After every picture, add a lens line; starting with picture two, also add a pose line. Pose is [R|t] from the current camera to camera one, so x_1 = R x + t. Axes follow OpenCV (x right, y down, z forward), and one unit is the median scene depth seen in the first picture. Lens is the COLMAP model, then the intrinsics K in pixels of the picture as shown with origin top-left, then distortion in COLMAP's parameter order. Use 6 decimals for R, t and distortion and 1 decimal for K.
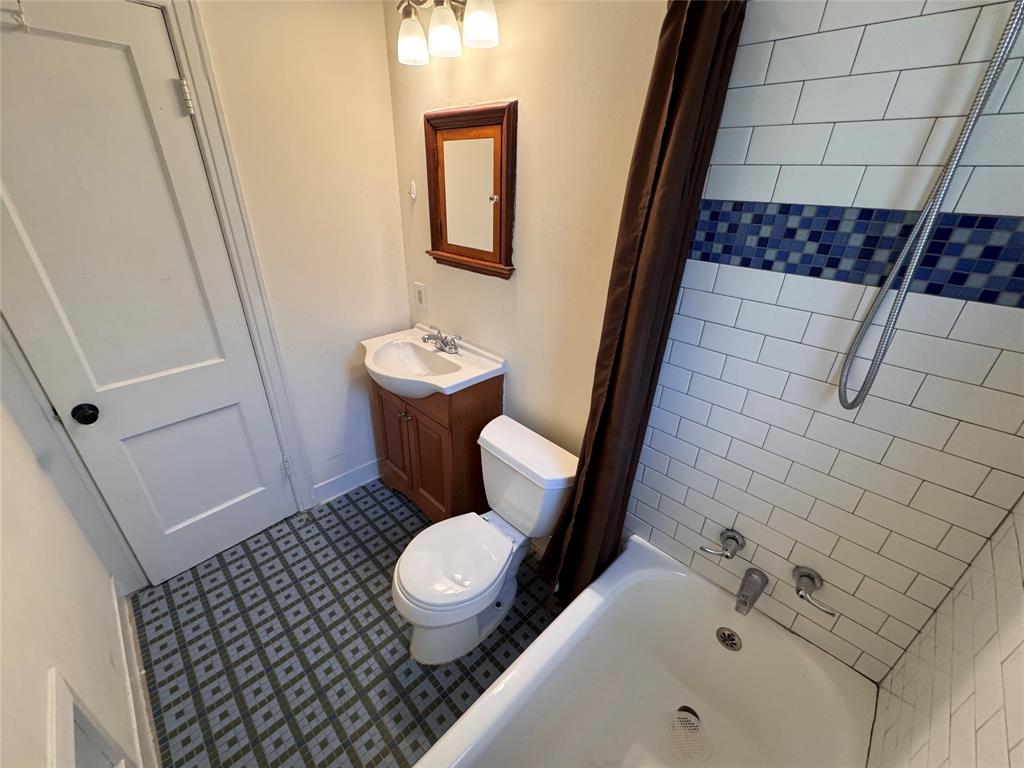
lens RADIAL K [[409.7, 0, 514.6], [0, 409.7, 388.1], [0, 0, 1]] dist [-0.002582, 0.000527]
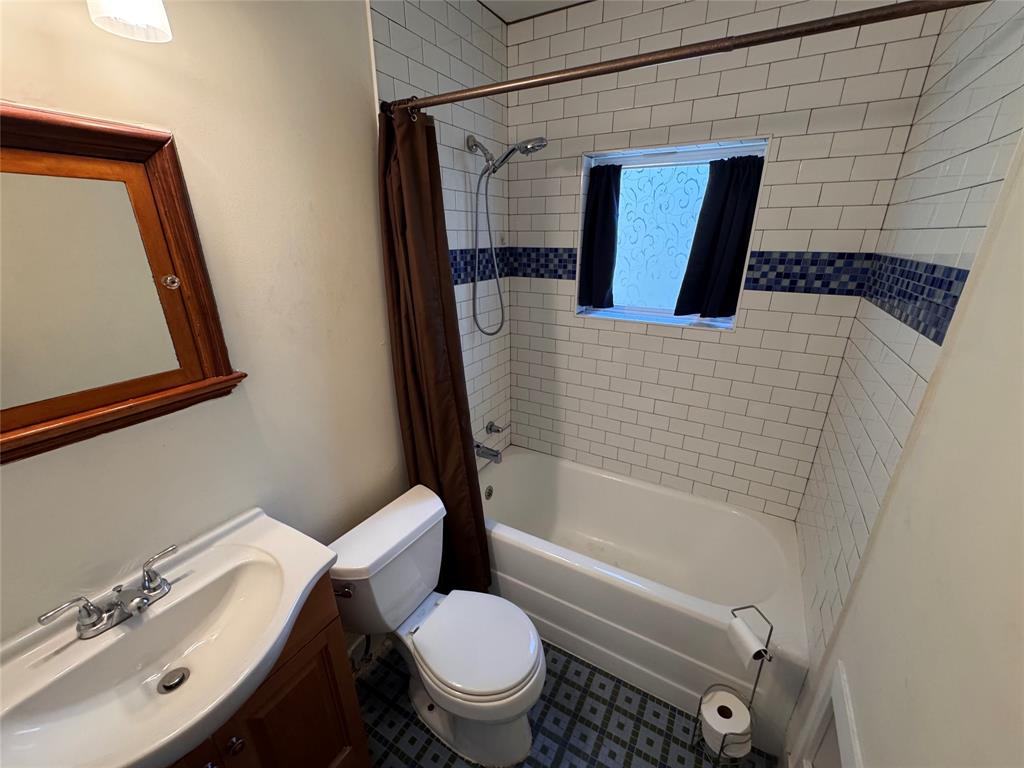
lens RADIAL K [[409.7, 0, 517.9], [0, 409.7, 386.4], [0, 0, 1]] dist [-0.002582, 0.000527]
pose [[-0.263593, -0.366412, 0.892335, -1.273714], [0.427531, 0.784857, 0.448571, -0.660452], [-0.864717, 0.499741, -0.050230, 1.126904]]
